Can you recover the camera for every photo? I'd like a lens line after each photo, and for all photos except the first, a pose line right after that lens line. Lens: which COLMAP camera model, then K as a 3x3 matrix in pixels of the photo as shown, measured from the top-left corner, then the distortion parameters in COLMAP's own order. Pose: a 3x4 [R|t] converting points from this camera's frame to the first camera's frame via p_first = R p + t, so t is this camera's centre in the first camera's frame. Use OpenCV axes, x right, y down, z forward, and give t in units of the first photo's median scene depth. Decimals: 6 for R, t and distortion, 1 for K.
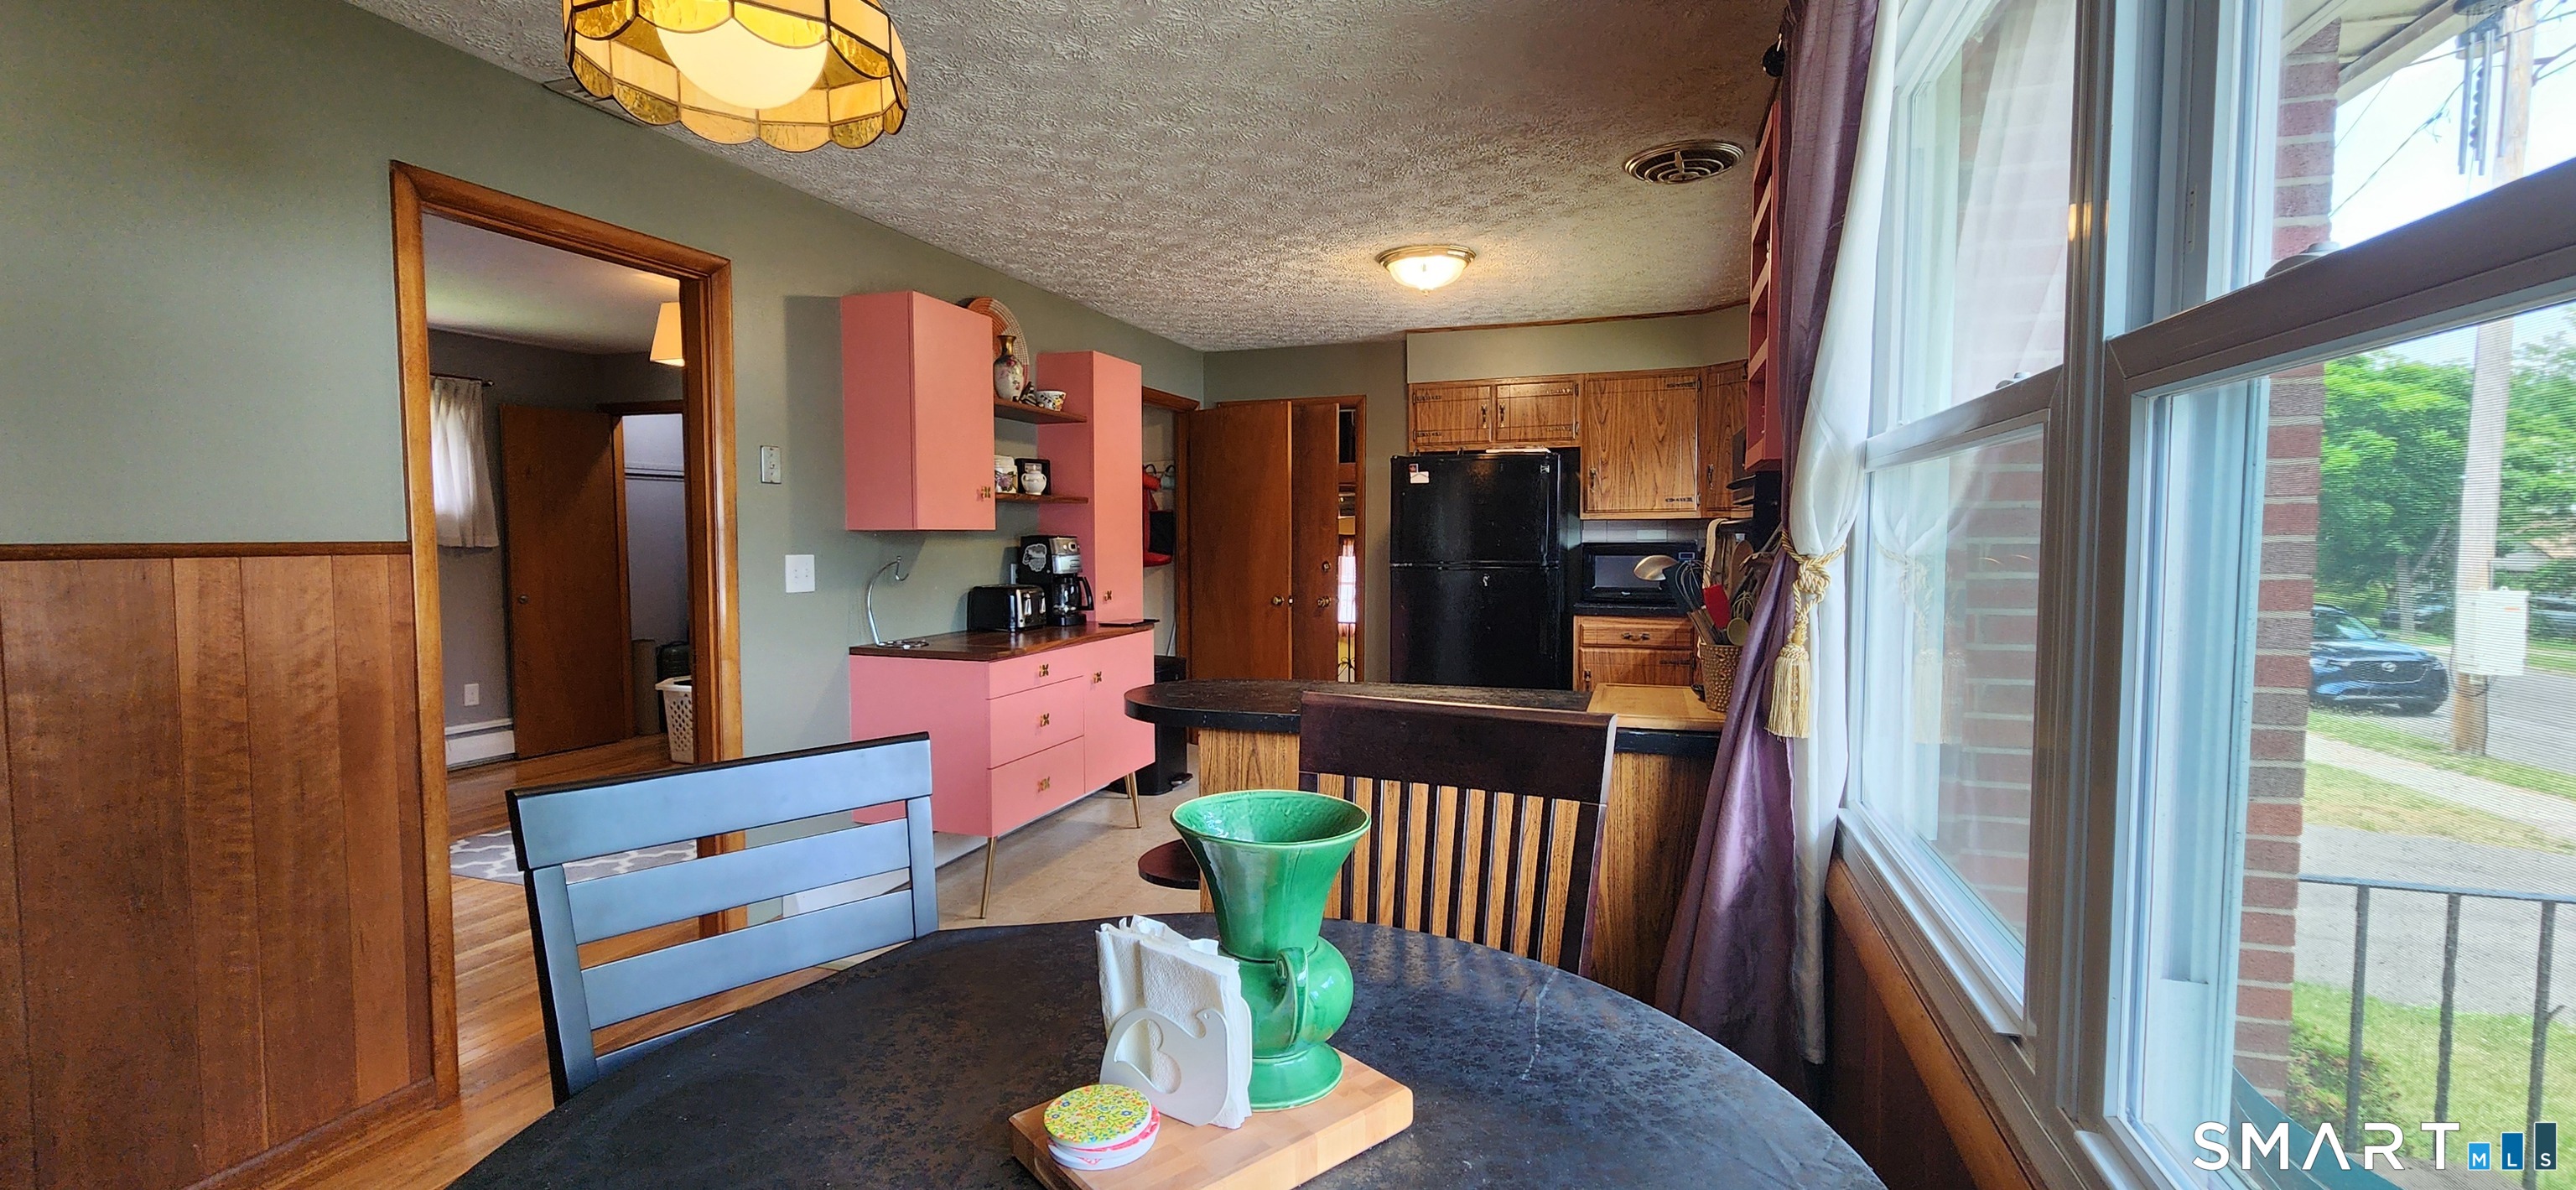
lens RADIAL K [[1056.4, 0, 1299.7], [0, 1056.4, 588.7], [0, 0, 1]] dist [-0.000298, -0.000674]
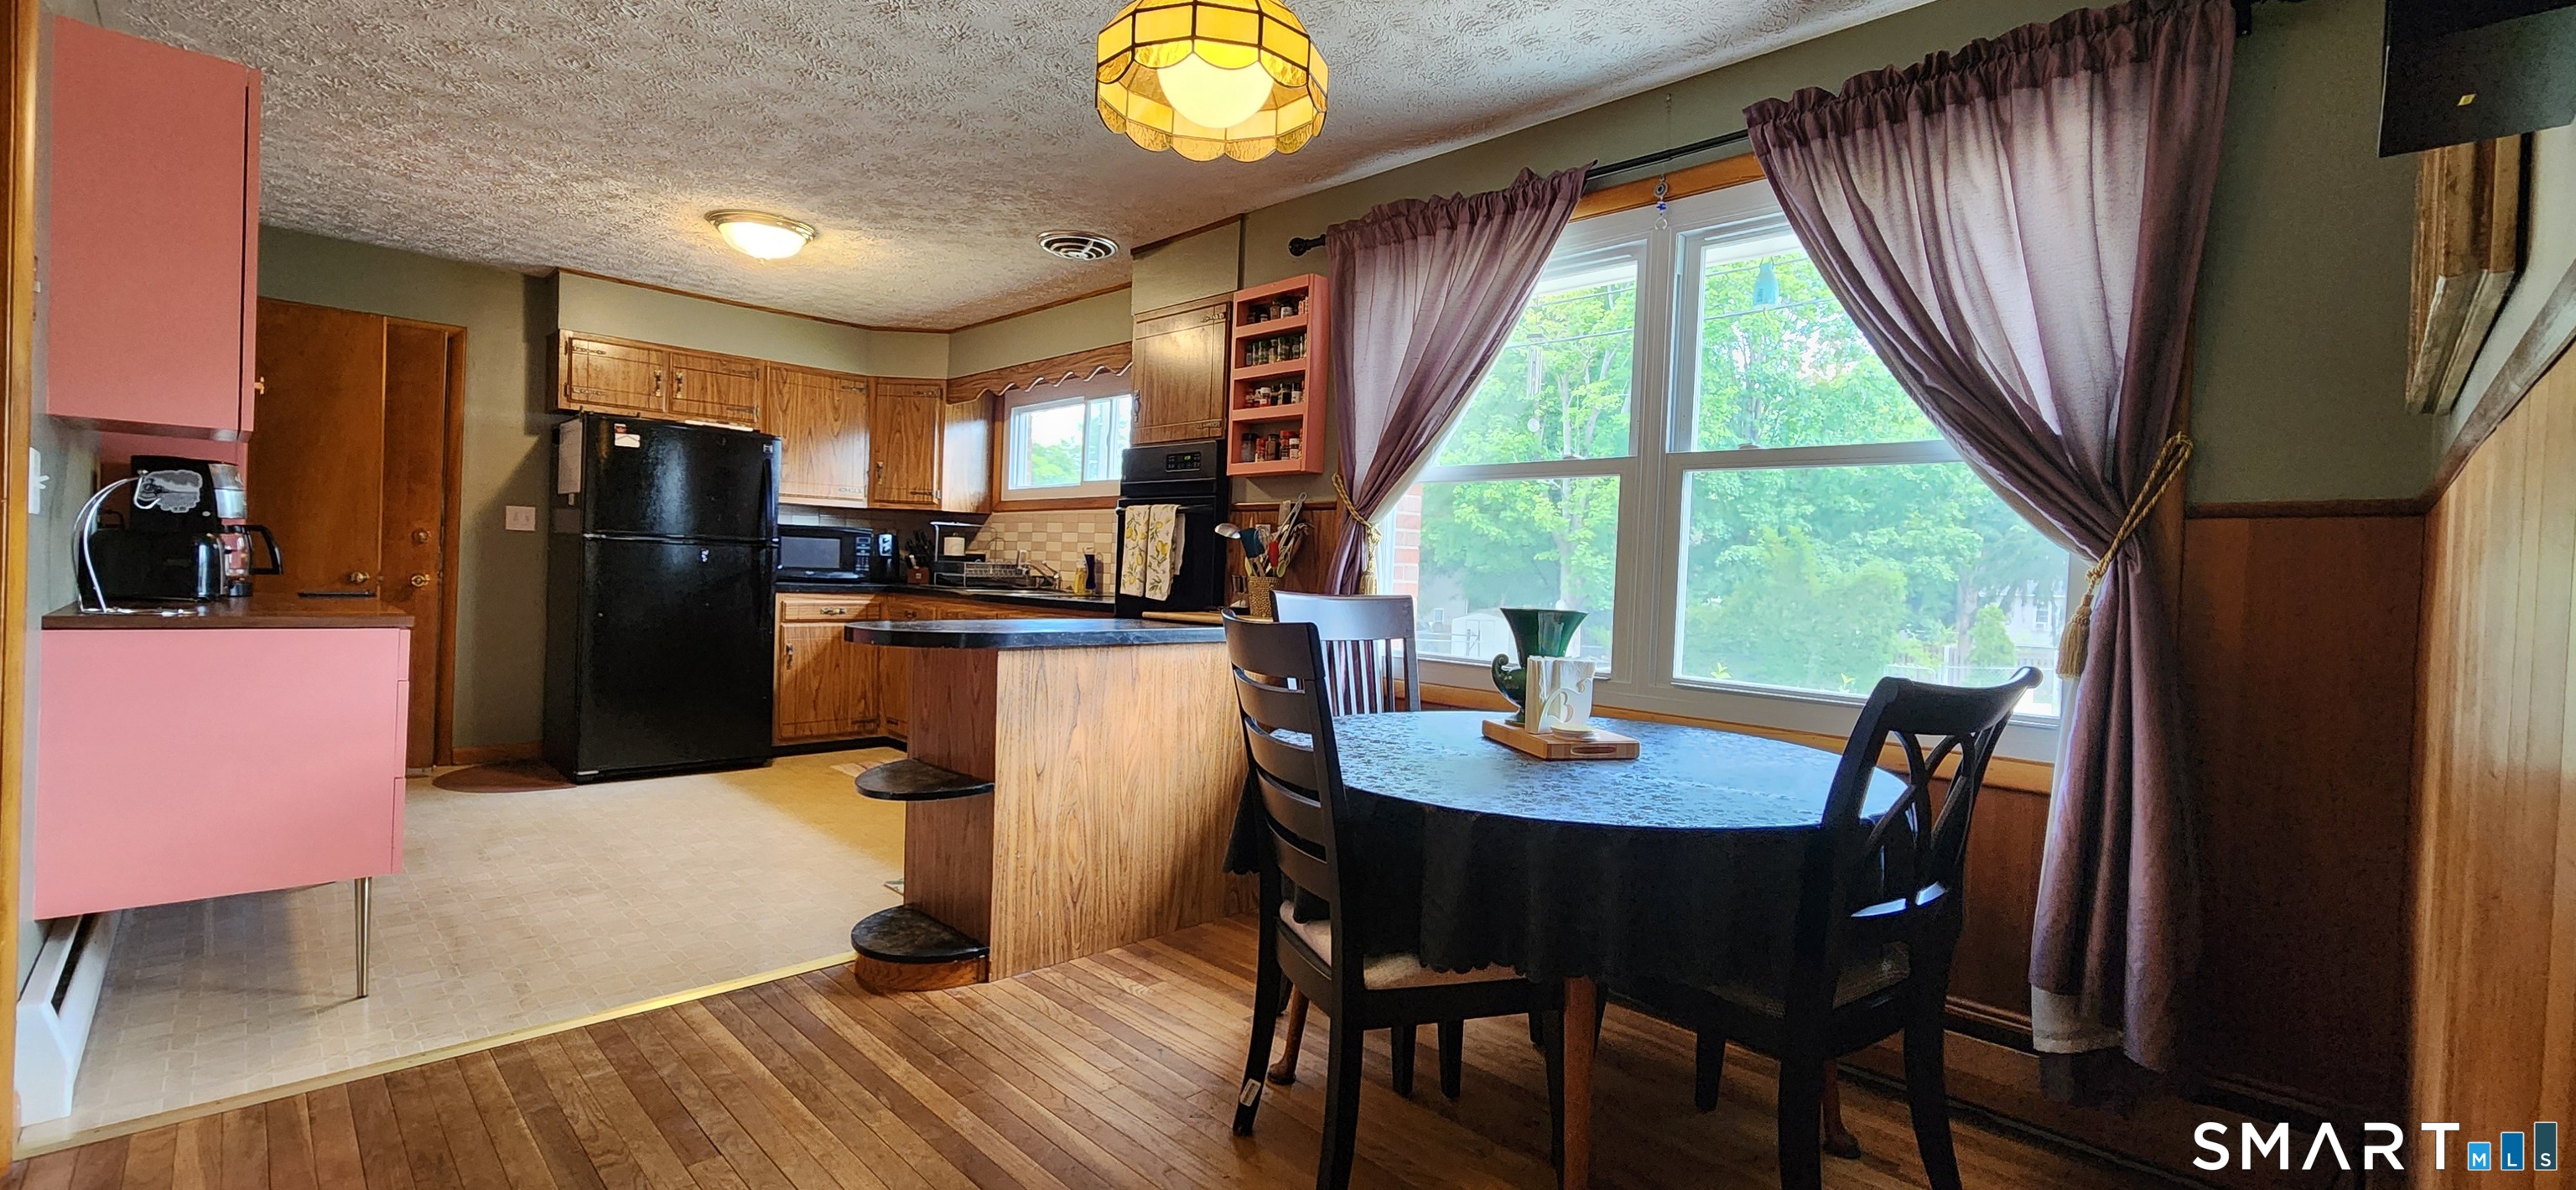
lens RADIAL K [[1056.4, 0, 1269.8], [0, 1056.4, 587.0], [0, 0, 1]] dist [-0.000298, -0.000674]
pose [[0.454693, 0.007577, 0.890616, -0.445664], [0.006649, 0.999907, -0.011901, 0.035734], [-0.890624, 0.011333, 0.454600, 0.095093]]
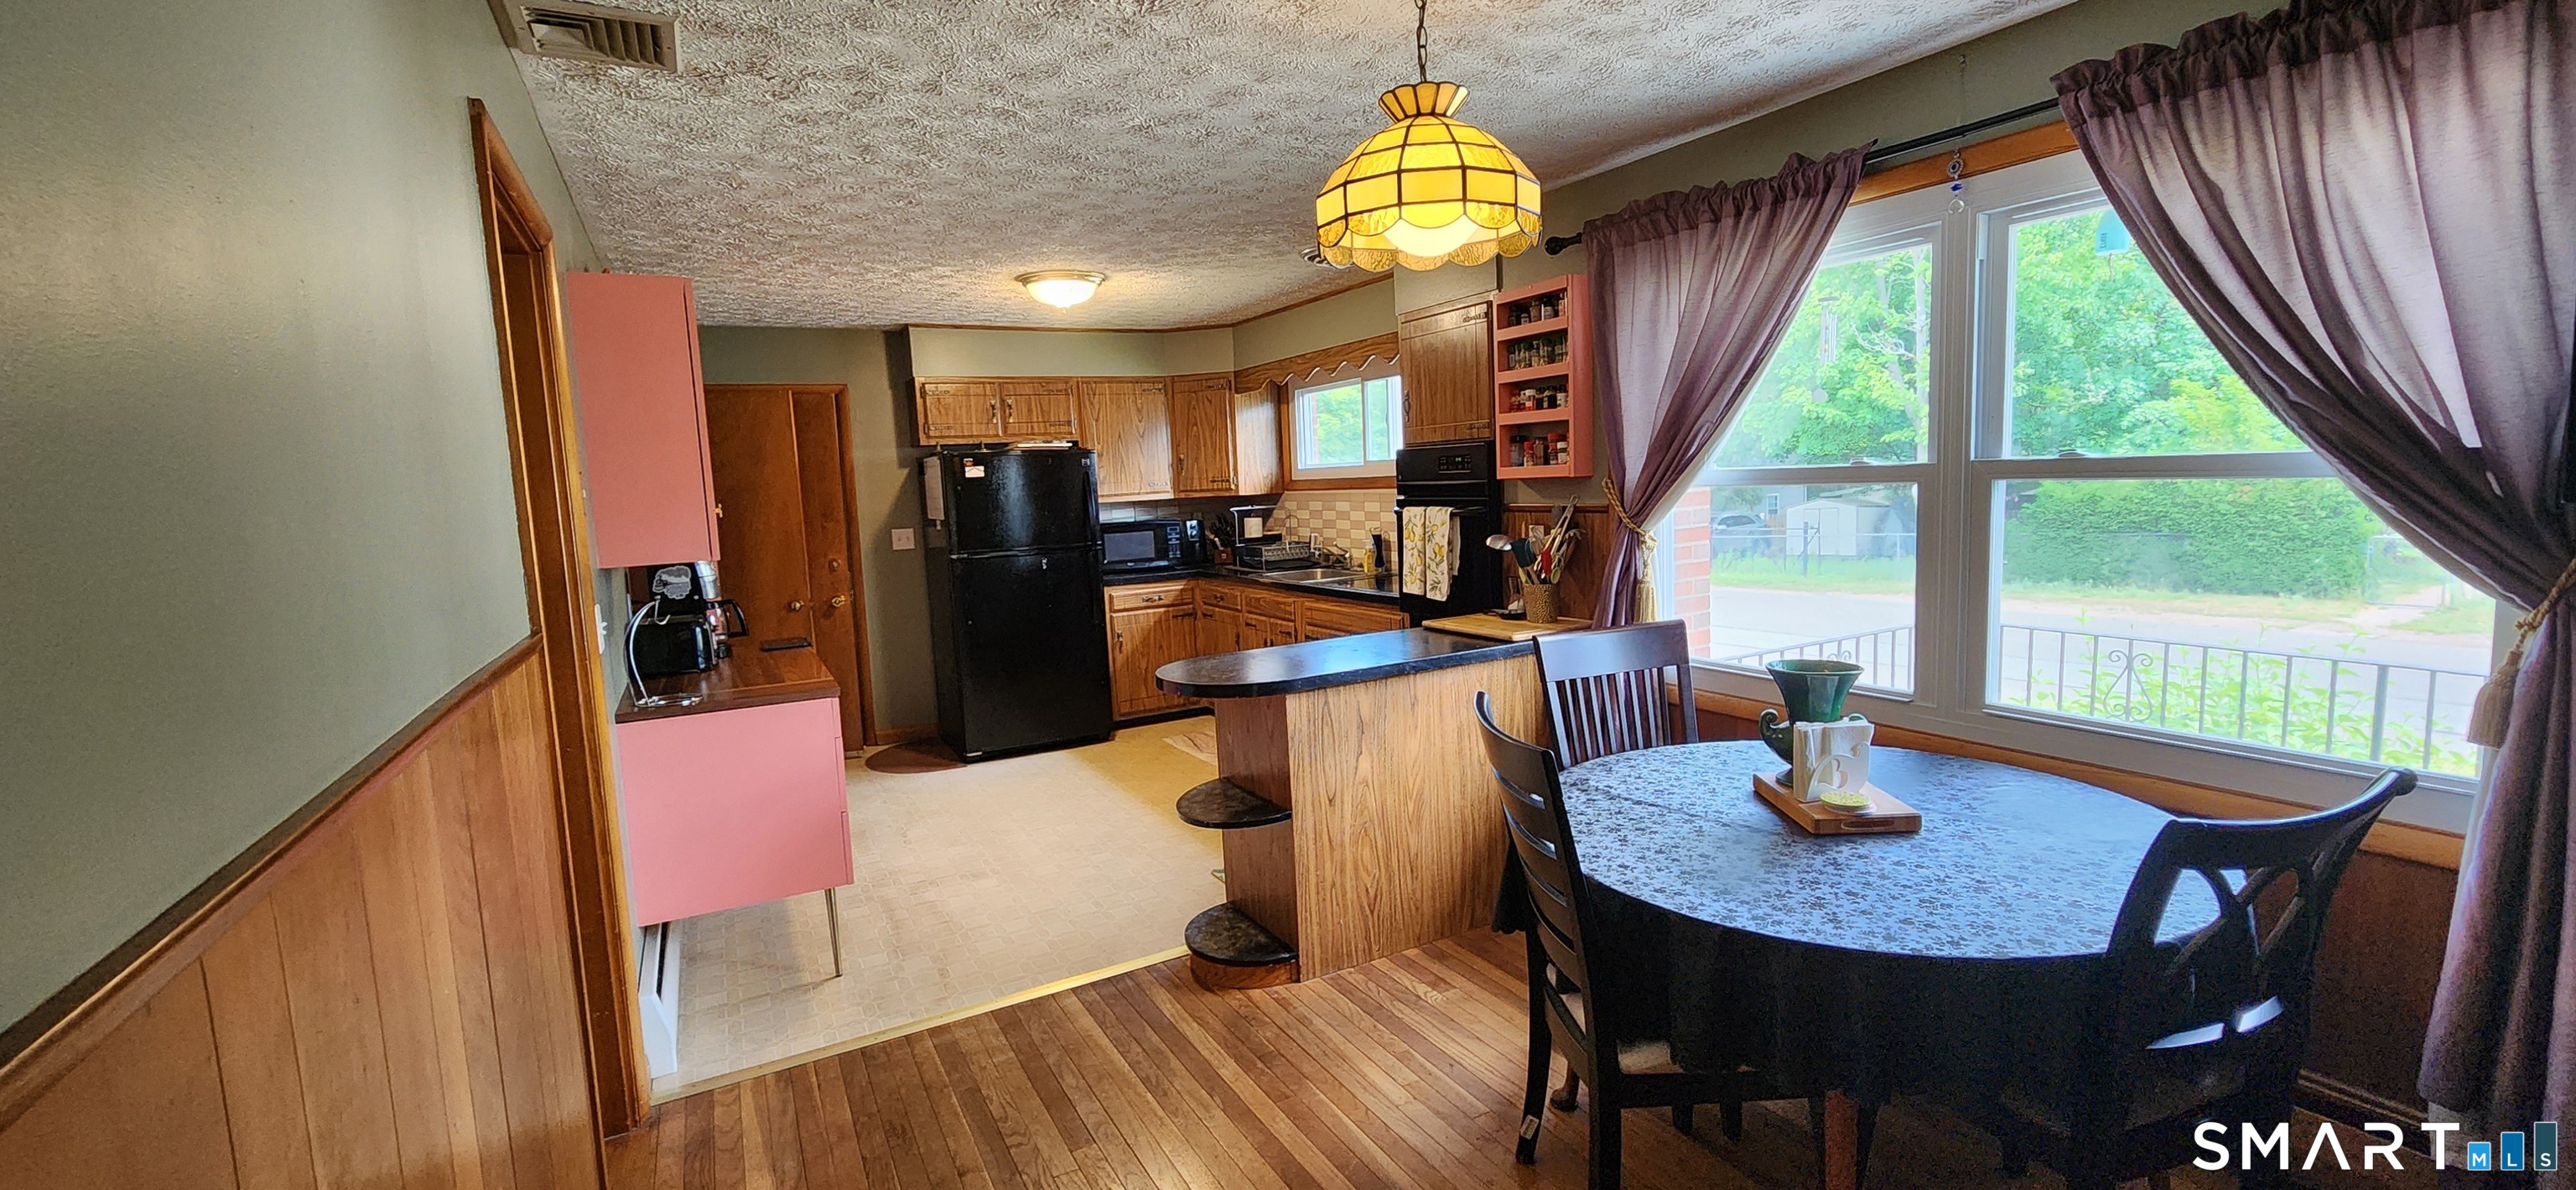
lens RADIAL K [[1056.4, 0, 1276.9], [0, 1056.4, 585.2], [0, 0, 1]] dist [-0.000298, -0.000674]
pose [[0.682159, -0.103888, 0.723786, -0.457534], [0.082736, 0.994465, 0.064762, -0.036205], [-0.726508, 0.015705, 0.686978, 0.057870]]
